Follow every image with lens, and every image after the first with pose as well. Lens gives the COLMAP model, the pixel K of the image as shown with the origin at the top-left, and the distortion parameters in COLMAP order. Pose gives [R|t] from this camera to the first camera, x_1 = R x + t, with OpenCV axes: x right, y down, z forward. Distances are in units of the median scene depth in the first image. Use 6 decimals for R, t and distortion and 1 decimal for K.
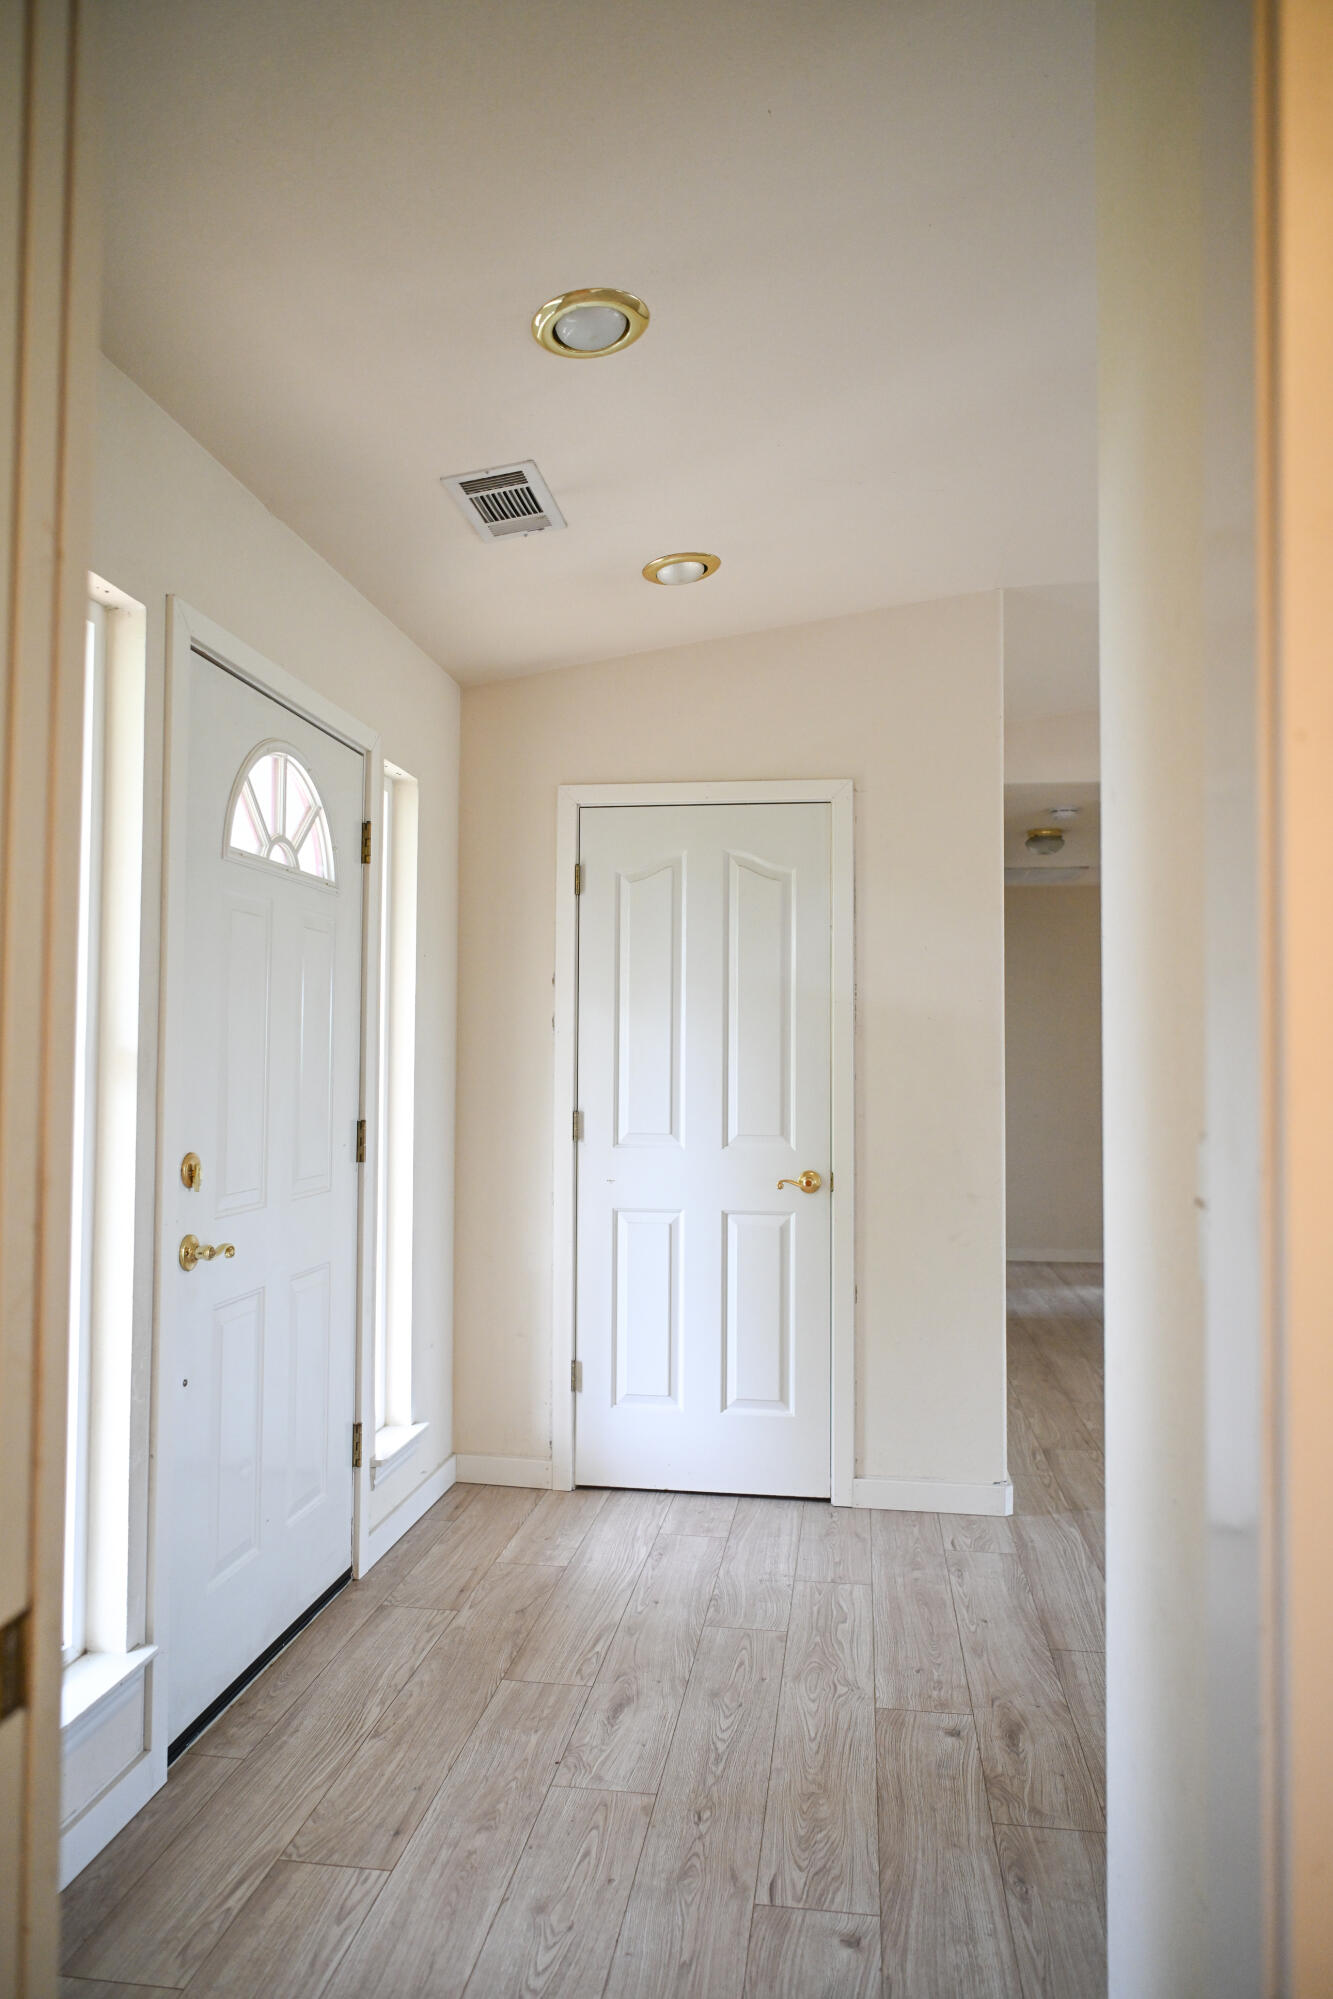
lens RADIAL K [[1349.4, 0, 666.5], [0, 1349.4, 999.5], [0, 0, 1]] dist [-0.008282, 0.007315]
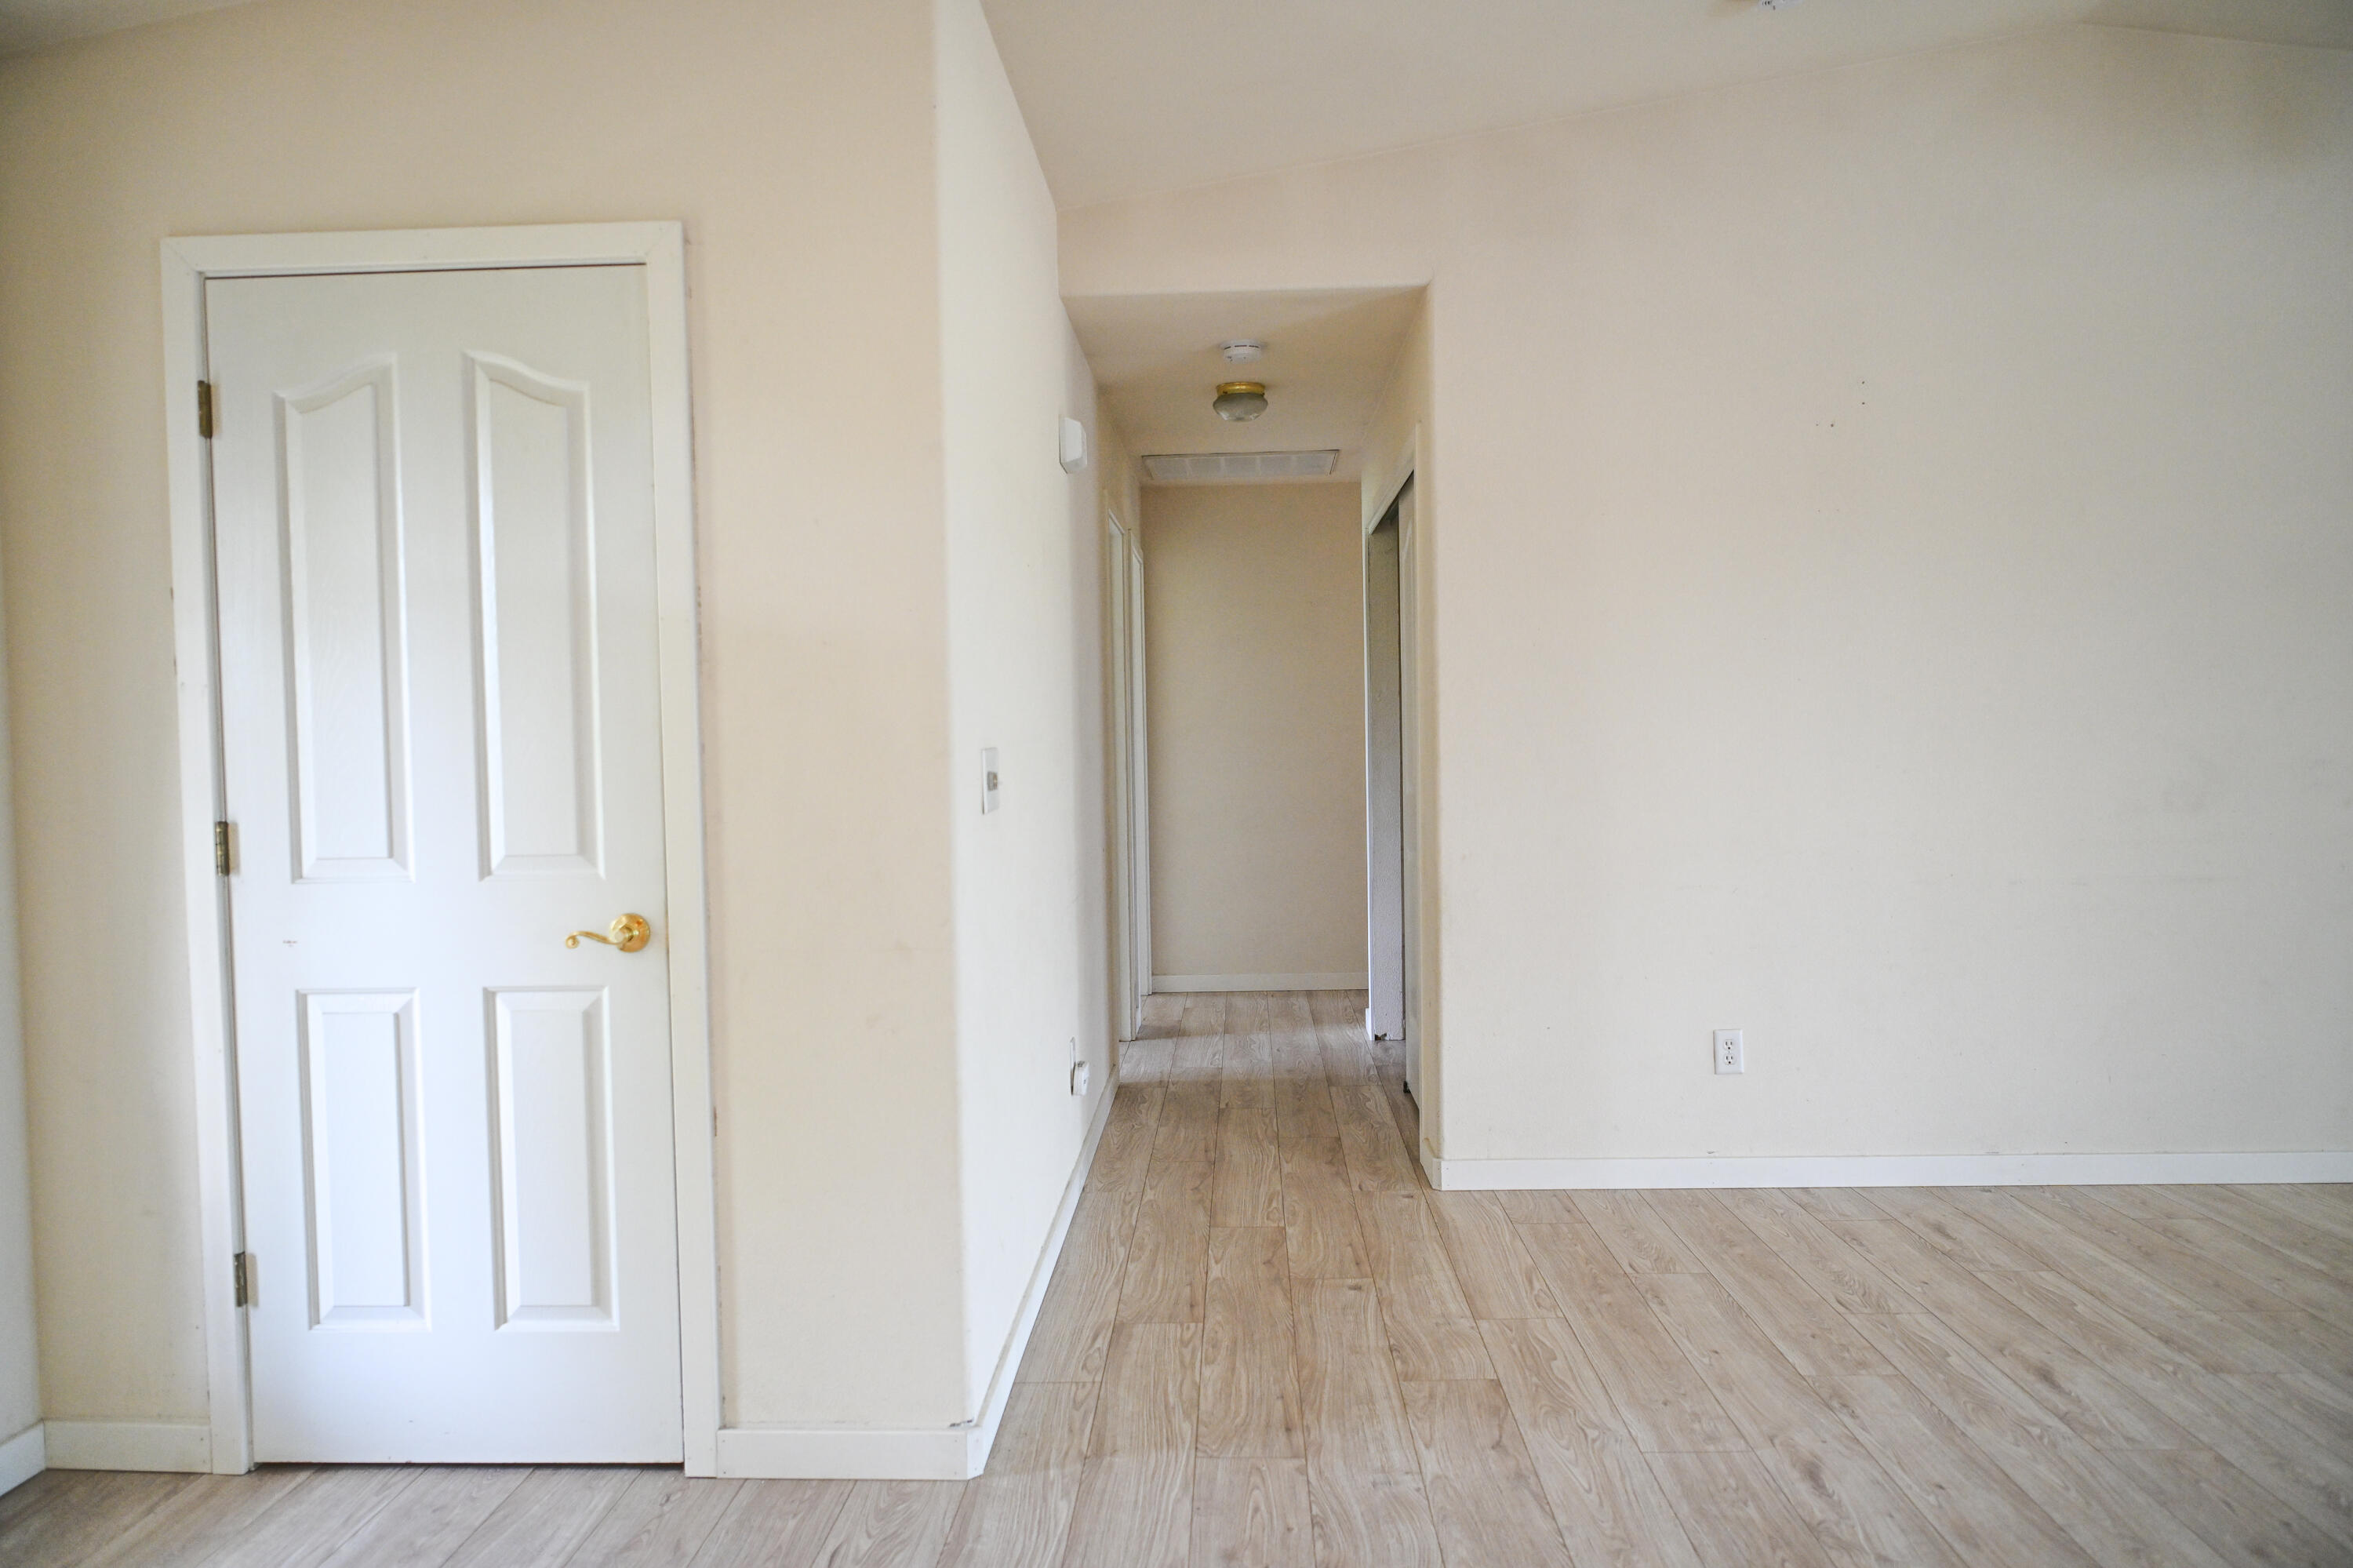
lens RADIAL K [[1588.4, 0, 1176.5], [0, 1588.4, 784.0], [0, 0, 1]] dist [-0.008282, 0.007315]
pose [[0.994651, -0.028763, 0.099205, 0.269897], [0.021128, 0.996794, 0.077174, 0.024063], [-0.101107, -0.074665, 0.992070, 0.304355]]
